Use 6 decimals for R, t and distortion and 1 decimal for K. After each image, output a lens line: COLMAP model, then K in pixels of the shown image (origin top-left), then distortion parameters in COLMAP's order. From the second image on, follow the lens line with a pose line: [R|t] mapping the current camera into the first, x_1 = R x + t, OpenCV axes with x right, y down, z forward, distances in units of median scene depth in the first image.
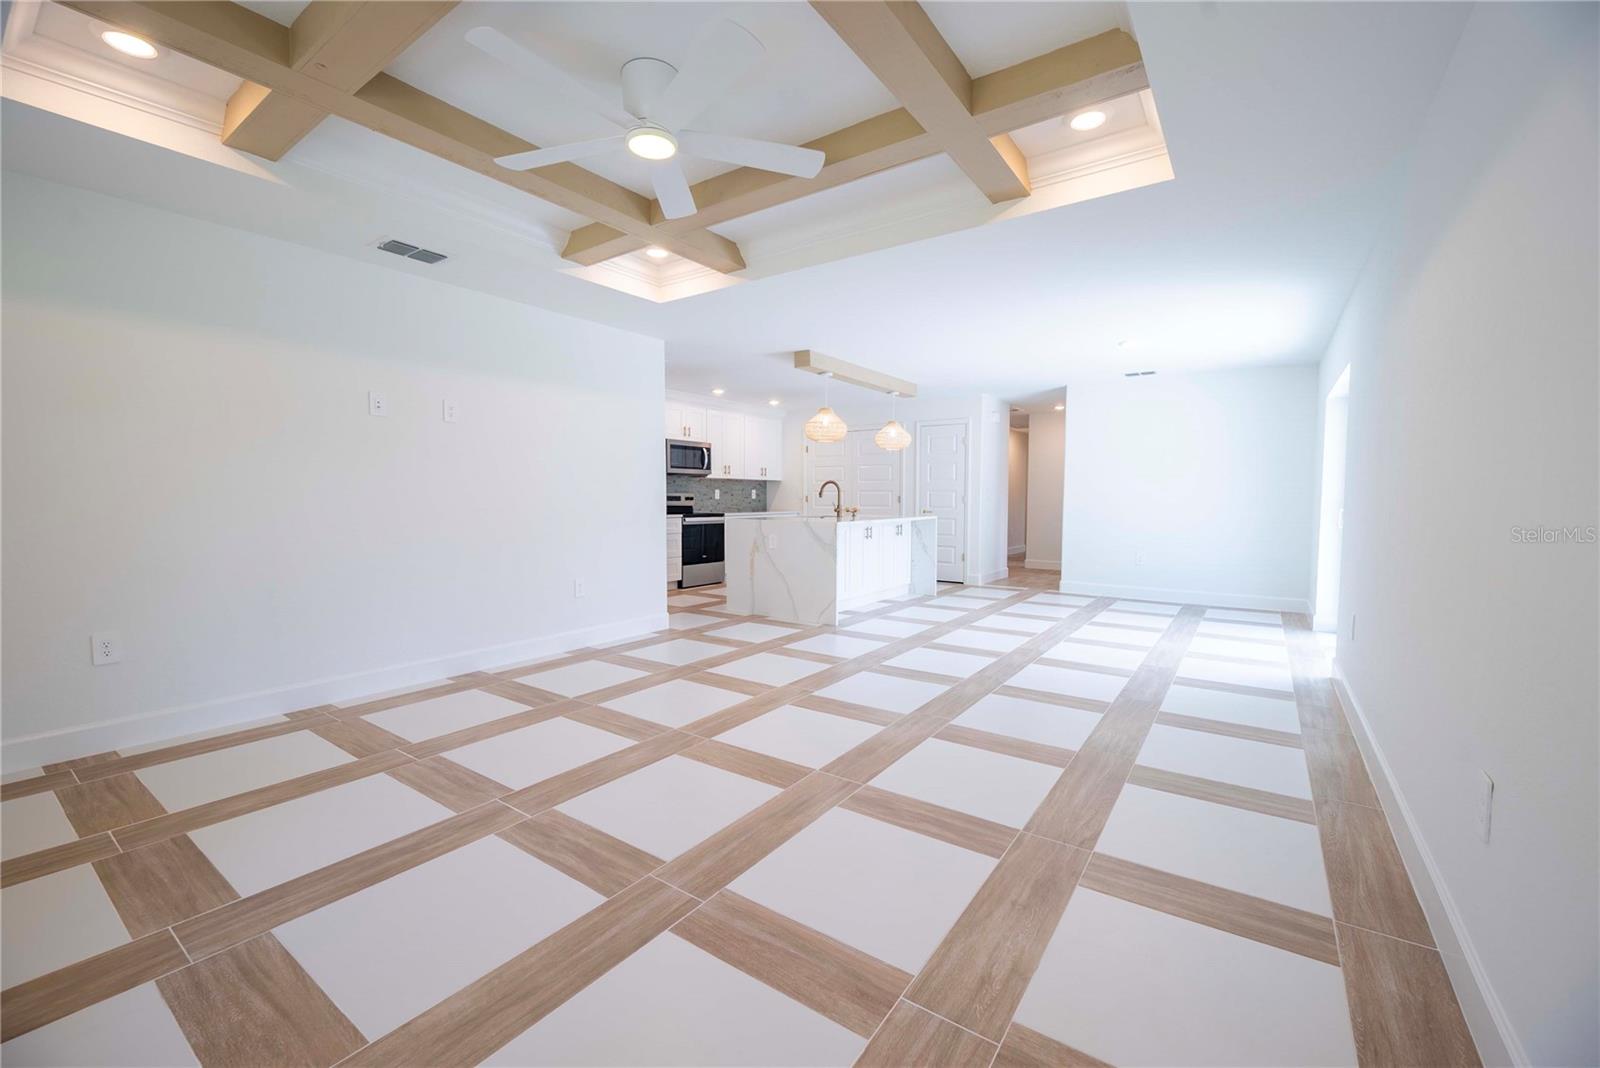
lens RADIAL K [[647.9, 0, 808.5], [0, 647.9, 537.3], [0, 0, 1]] dist [-0.006510, -0.003920]
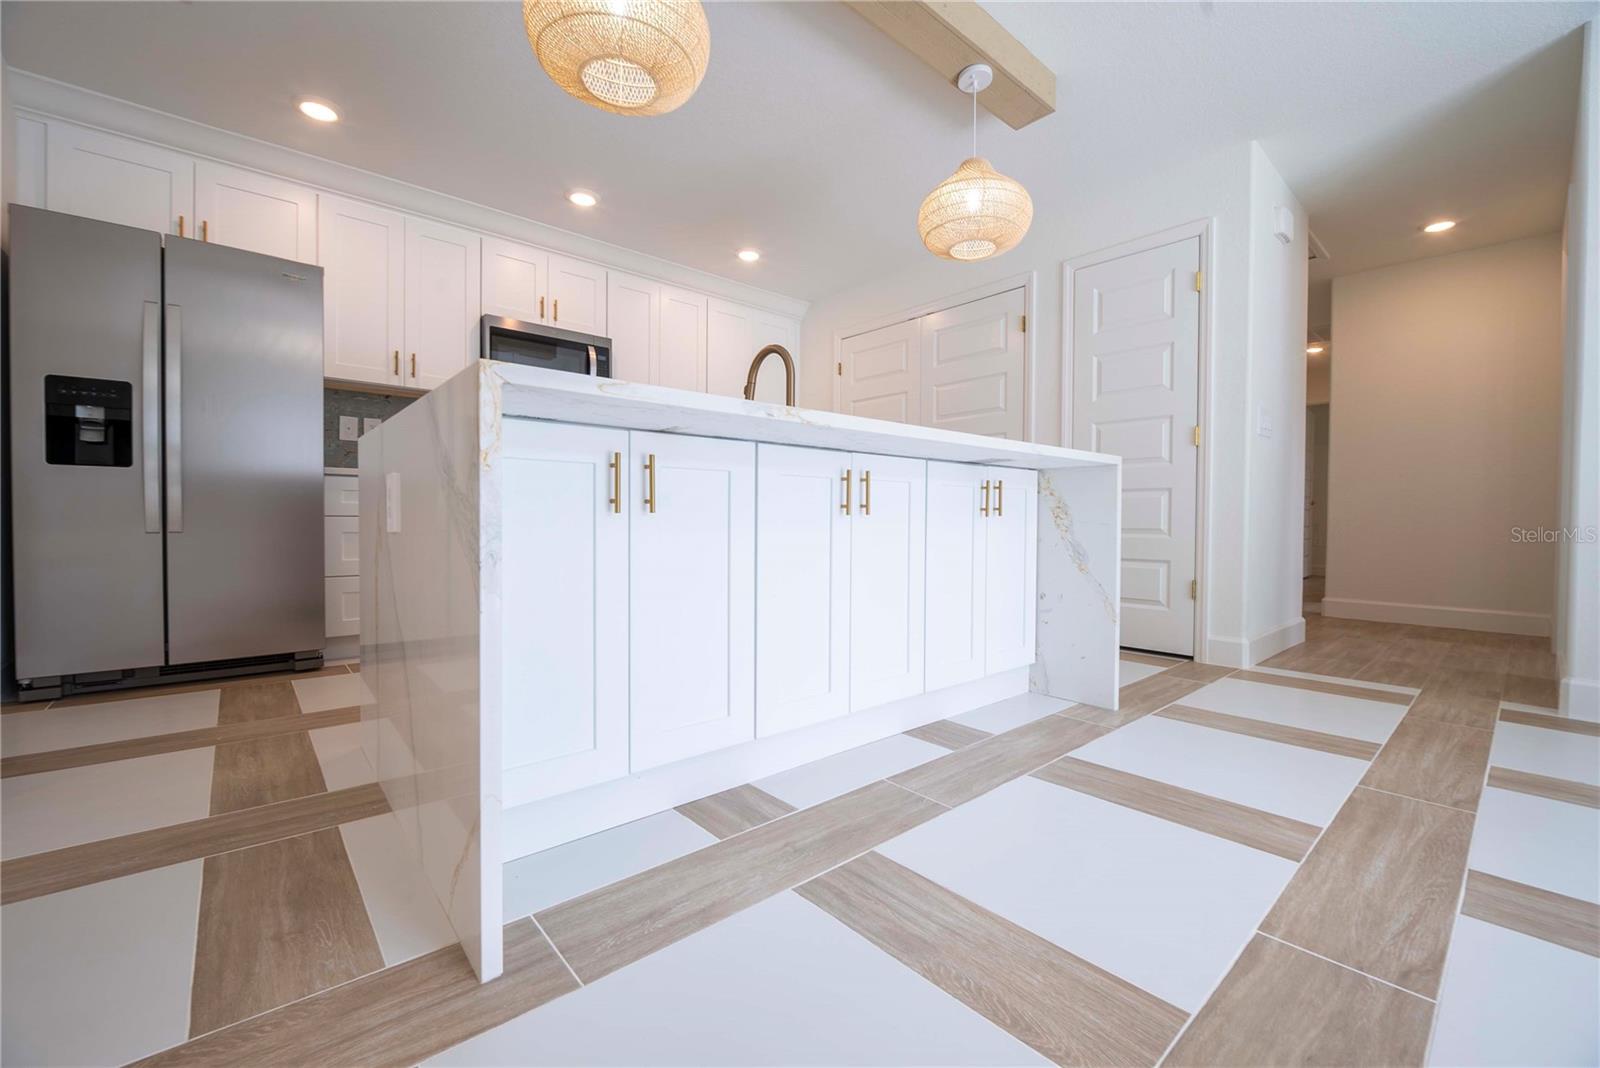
lens RADIAL K [[647.9, 0, 799.4], [0, 647.9, 532.3], [0, 0, 1]] dist [-0.006510, -0.003920]
pose [[0.968702, 0.009458, -0.248046, 0.223450], [-0.020479, 0.998912, -0.041891, 0.035628], [0.247380, 0.045659, 0.967842, 1.180438]]
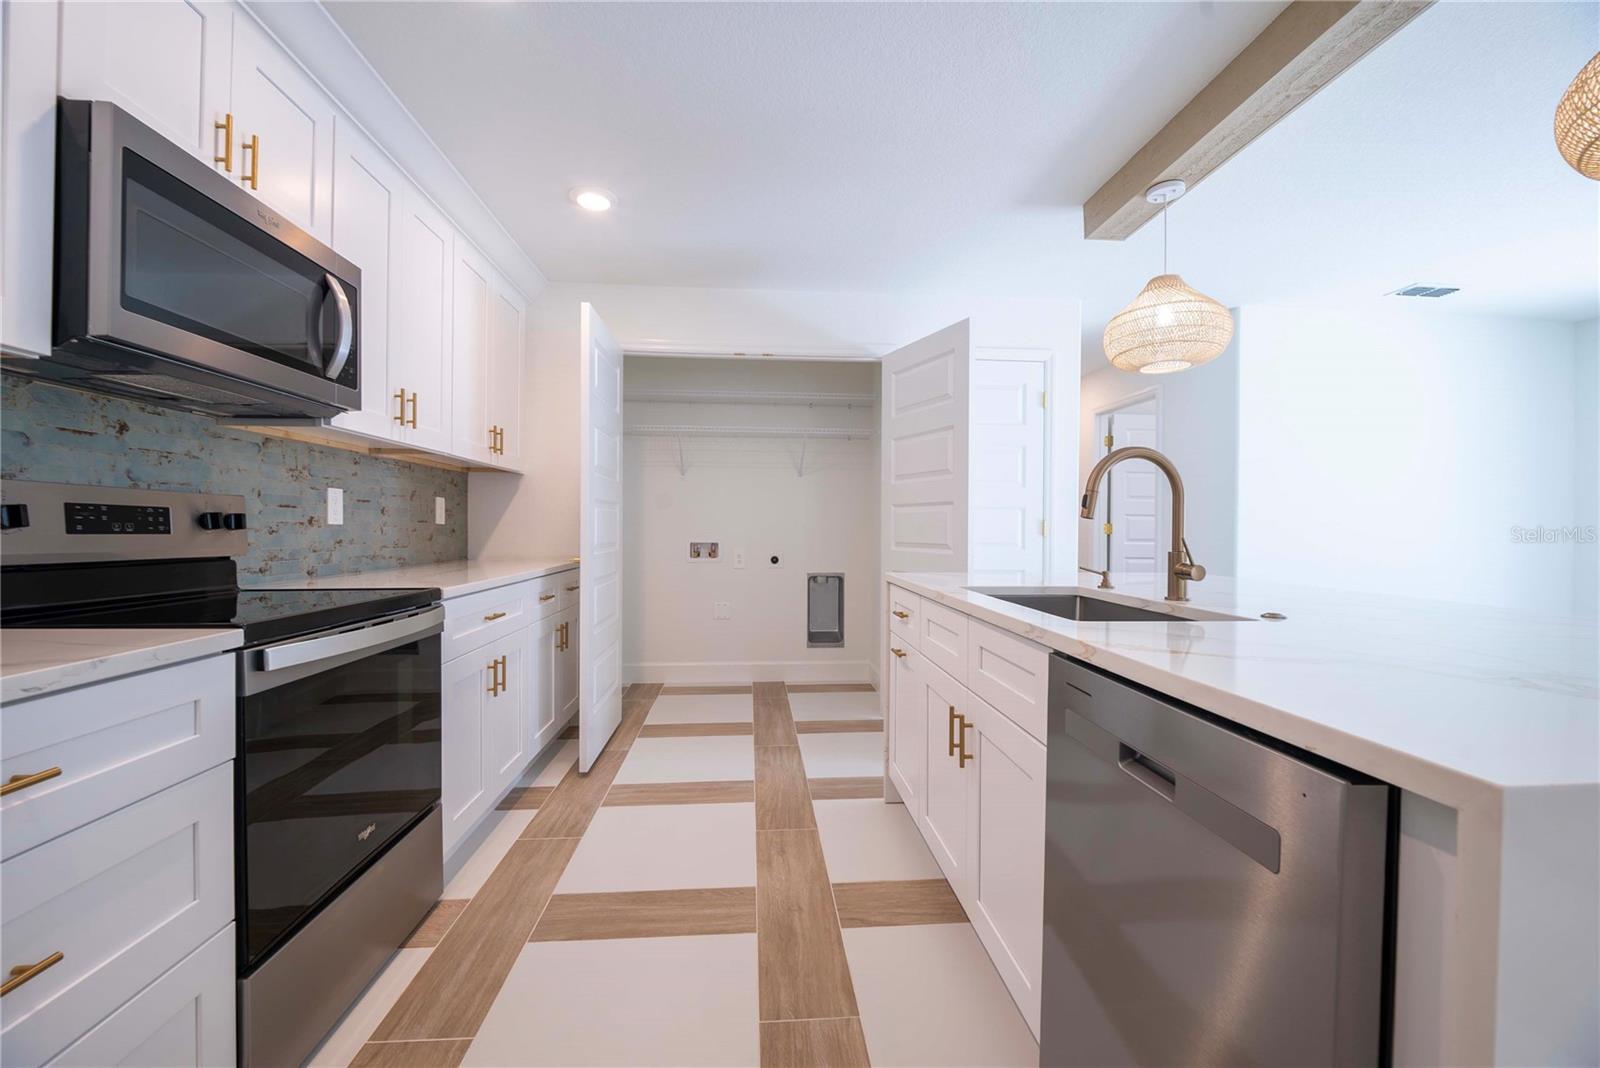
lens RADIAL K [[647.9, 0, 800.7], [0, 647.9, 529.2], [0, 0, 1]] dist [-0.006510, -0.003920]
pose [[0.774484, 0.000320, 0.632593, -0.358035], [0.036316, 0.998328, -0.044966, -0.087335], [-0.631550, 0.057799, 0.773178, 1.533202]]
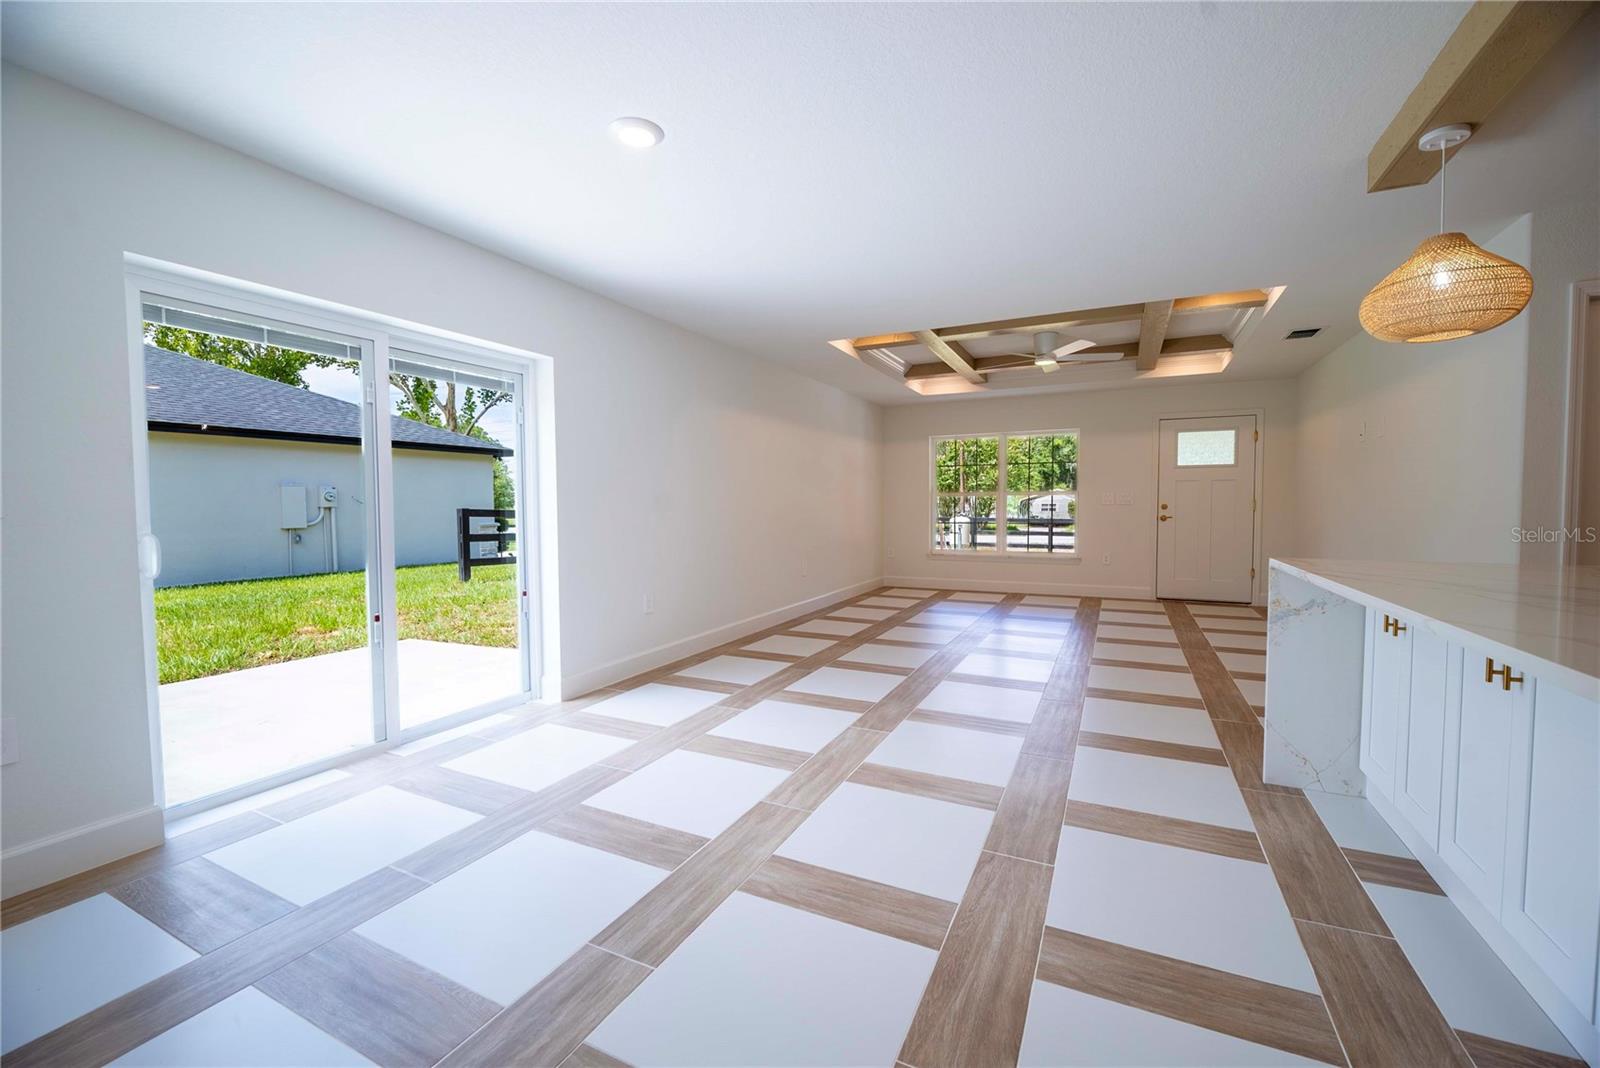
lens RADIAL K [[647.9, 0, 801.7], [0, 647.9, 529.9], [0, 0, 1]] dist [-0.006510, -0.003920]
pose [[-0.989186, 0.007802, -0.146460, 0.596549], [-0.007342, 0.994698, 0.102578, -0.118163], [0.146484, 0.102544, -0.983884, 1.907953]]
